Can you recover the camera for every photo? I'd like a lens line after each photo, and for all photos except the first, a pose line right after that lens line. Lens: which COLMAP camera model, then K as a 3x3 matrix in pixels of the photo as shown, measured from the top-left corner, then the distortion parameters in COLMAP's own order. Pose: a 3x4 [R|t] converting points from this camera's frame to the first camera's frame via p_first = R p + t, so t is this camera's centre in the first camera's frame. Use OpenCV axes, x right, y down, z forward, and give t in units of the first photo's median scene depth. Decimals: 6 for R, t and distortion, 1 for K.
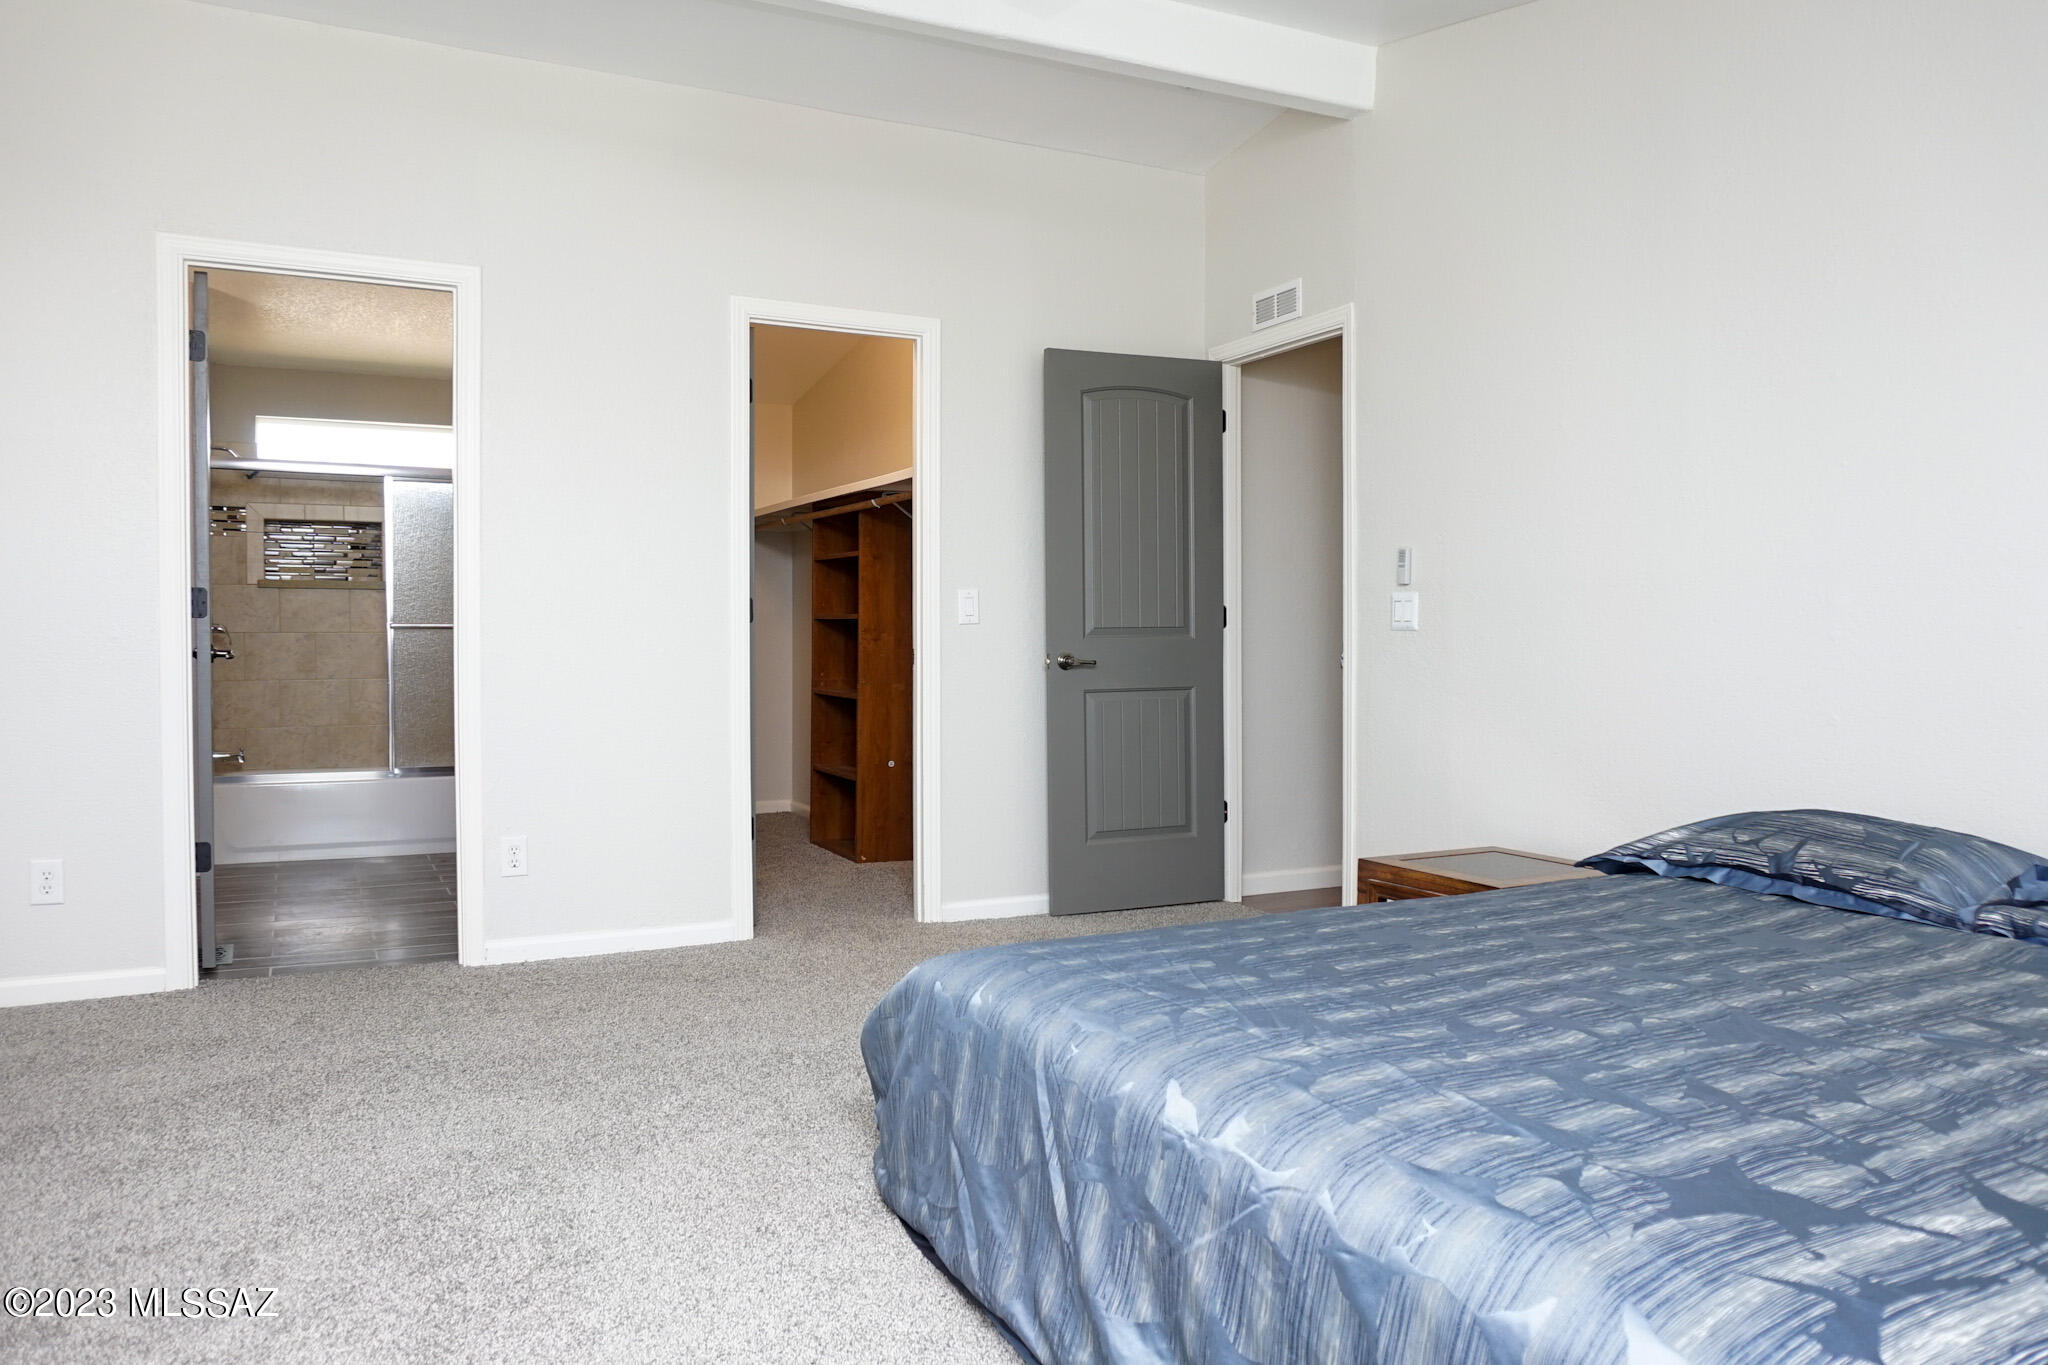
lens RADIAL K [[1388.1, 0, 1024.0], [0, 1388.1, 682.5], [0, 0, 1]] dist [0.000178, -0.000103]
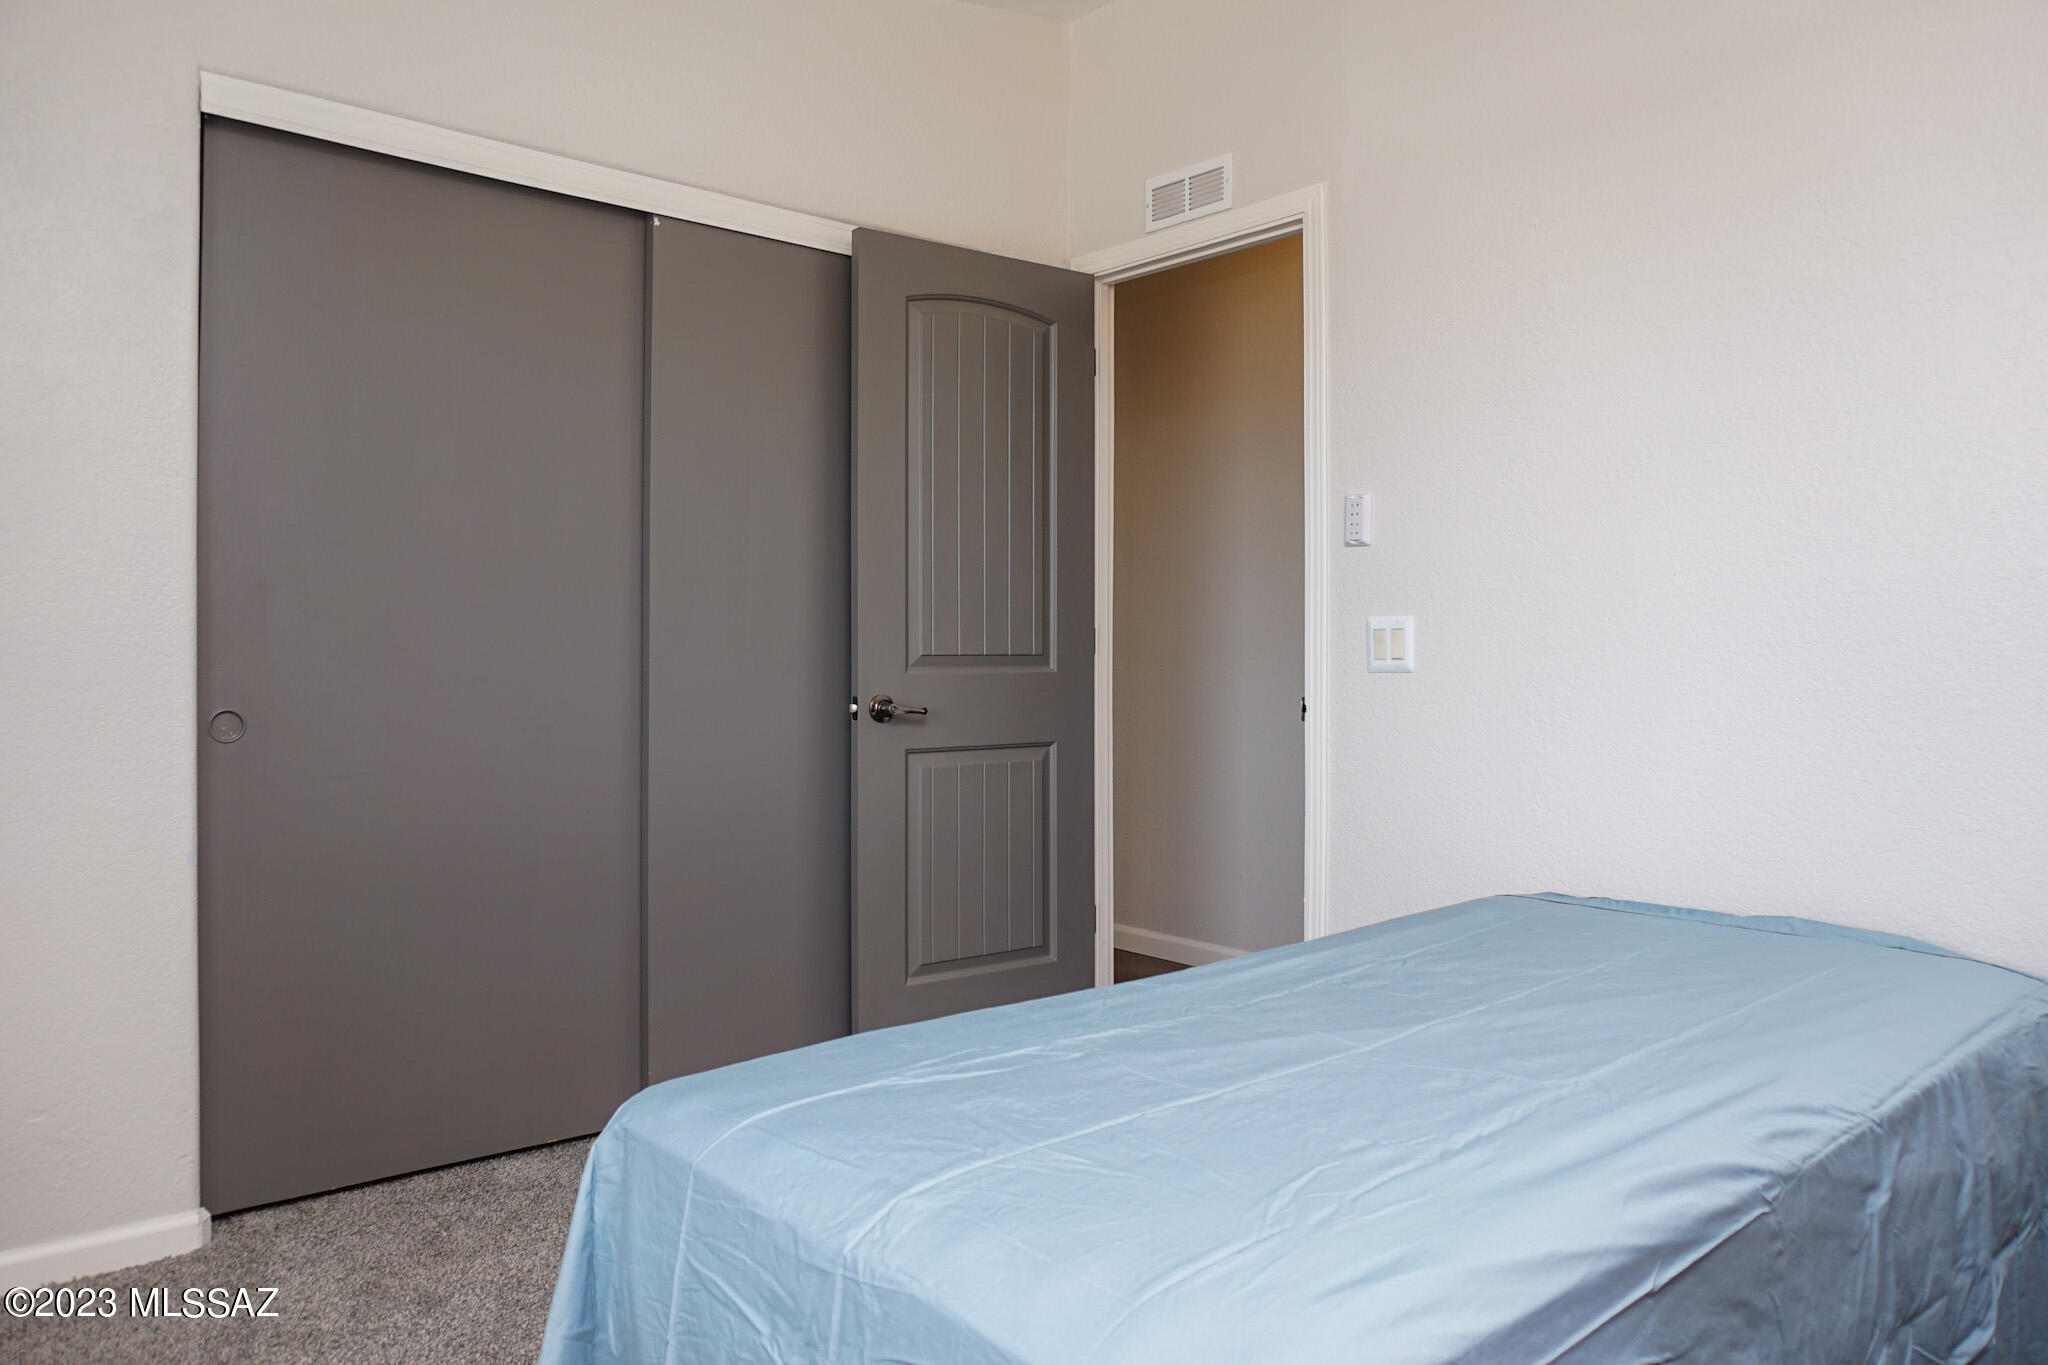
lens RADIAL K [[1434.6, 0, 1024.0], [0, 1434.6, 682.5], [0, 0, 1]] dist [-0.094909, 0.000087]
pose [[0.960724, -0.000613, 0.277506, -0.091274], [0.012419, 0.999091, -0.040790, 0.002207], [-0.277229, 0.042635, 0.959858, 0.333633]]
